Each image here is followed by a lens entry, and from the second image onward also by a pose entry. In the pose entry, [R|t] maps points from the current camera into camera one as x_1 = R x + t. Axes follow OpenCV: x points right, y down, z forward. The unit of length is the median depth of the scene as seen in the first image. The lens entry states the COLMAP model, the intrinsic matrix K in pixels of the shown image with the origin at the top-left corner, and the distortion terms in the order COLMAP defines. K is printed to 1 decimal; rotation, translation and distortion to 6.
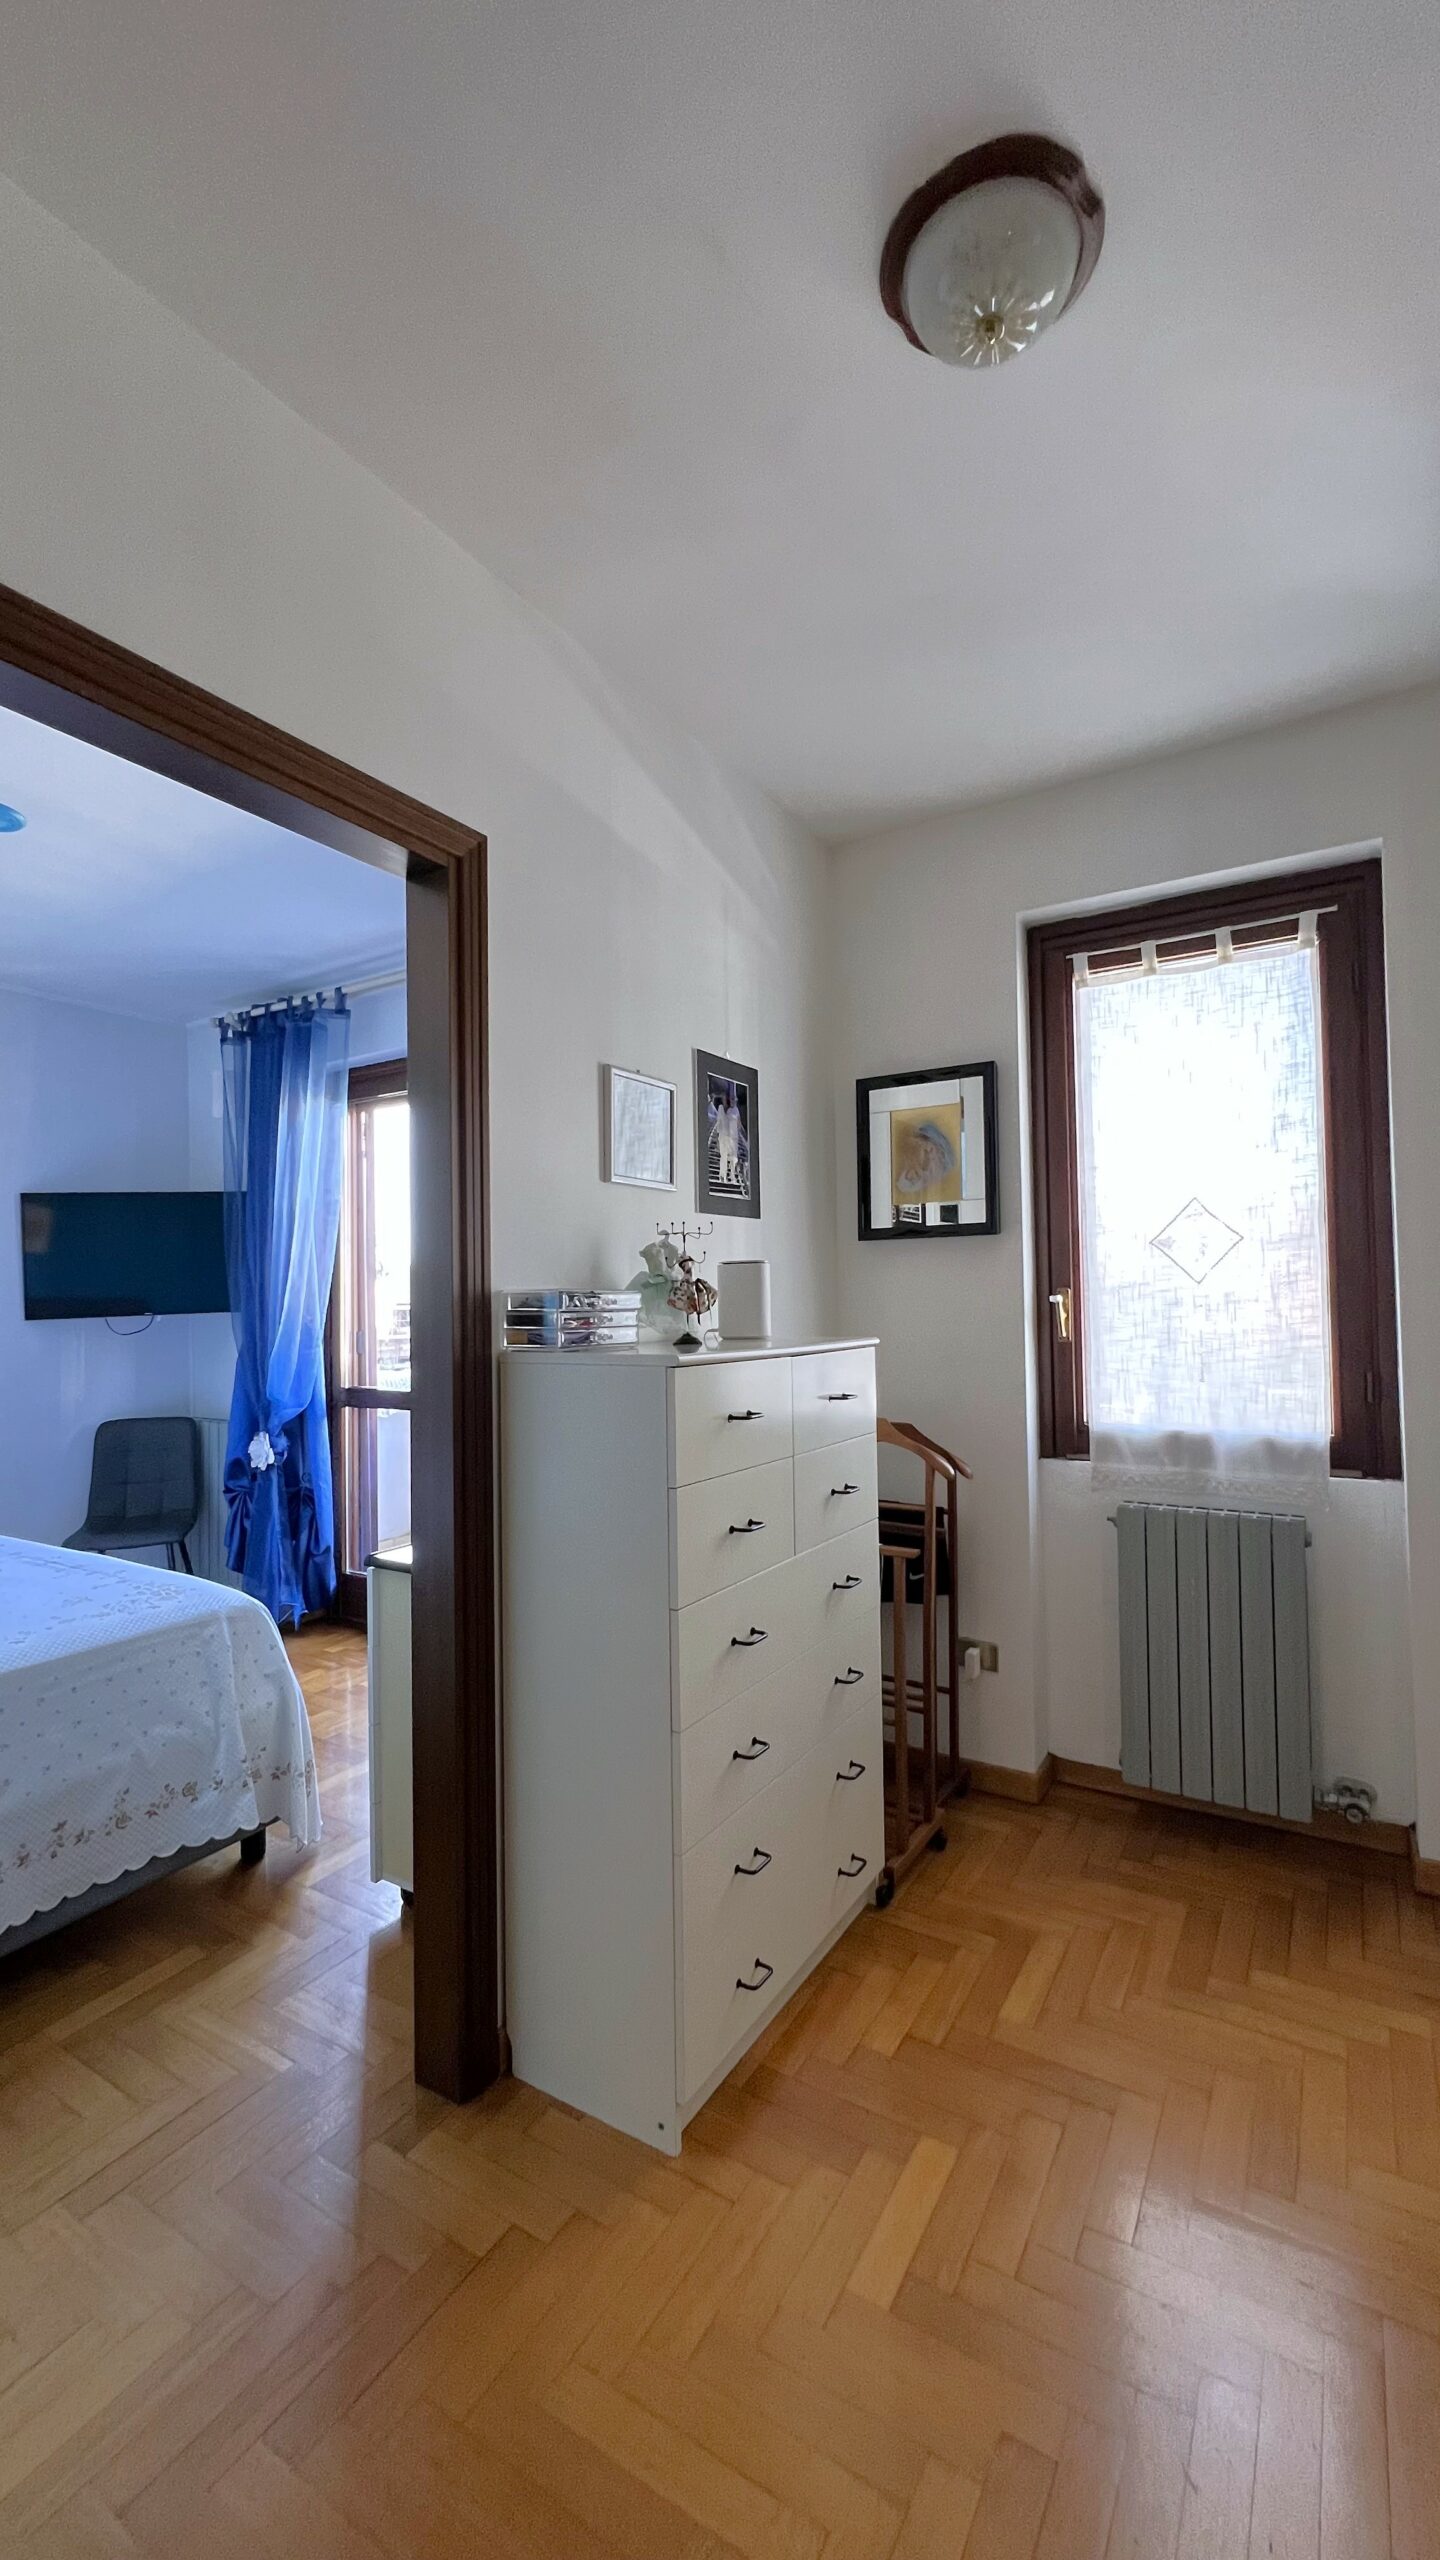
lens RADIAL K [[1032.2, 0, 721.8], [0, 1032.2, 1270.2], [0, 0, 1]] dist [-0.001396, 0.001049]
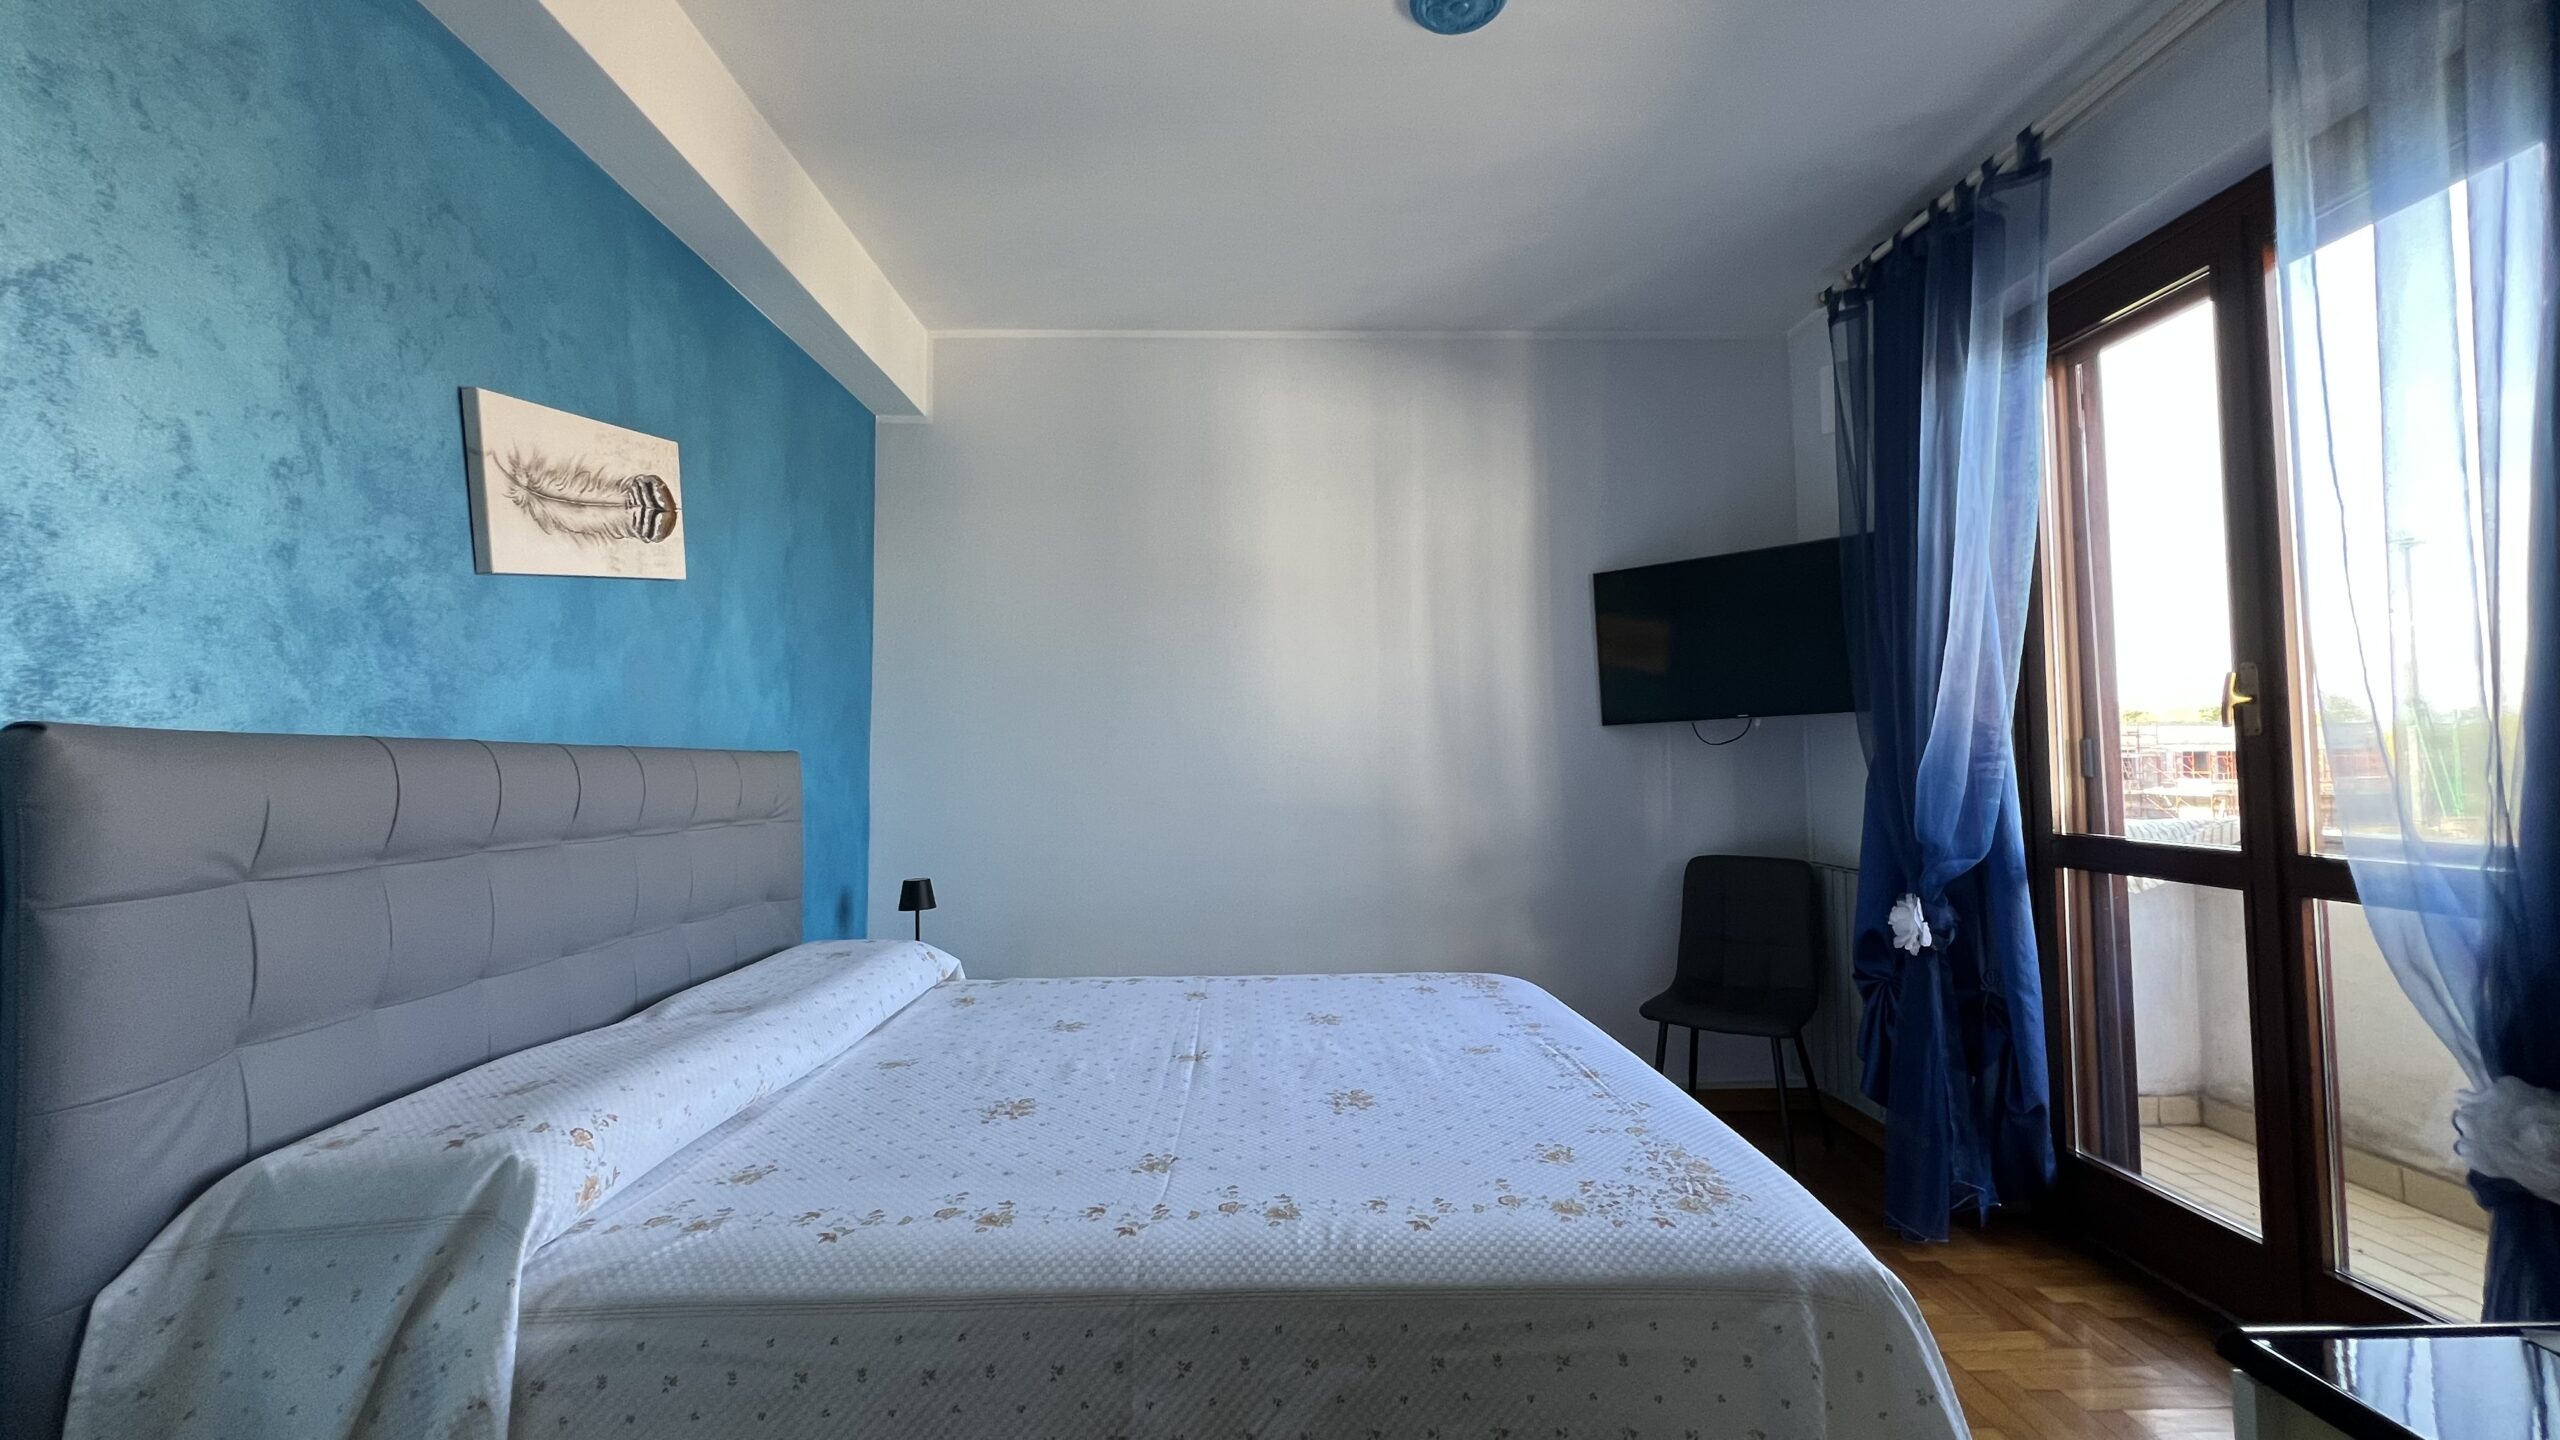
lens RADIAL K [[1032.2, 0, 1273.2], [0, 1032.2, 707.4], [0, 0, 1]] dist [-0.001396, 0.001049]
pose [[0.554106, -0.029966, -0.831907, -0.129152], [0.021572, 0.999533, -0.021636, 0.046671], [0.832166, -0.005958, 0.554494, 0.317302]]
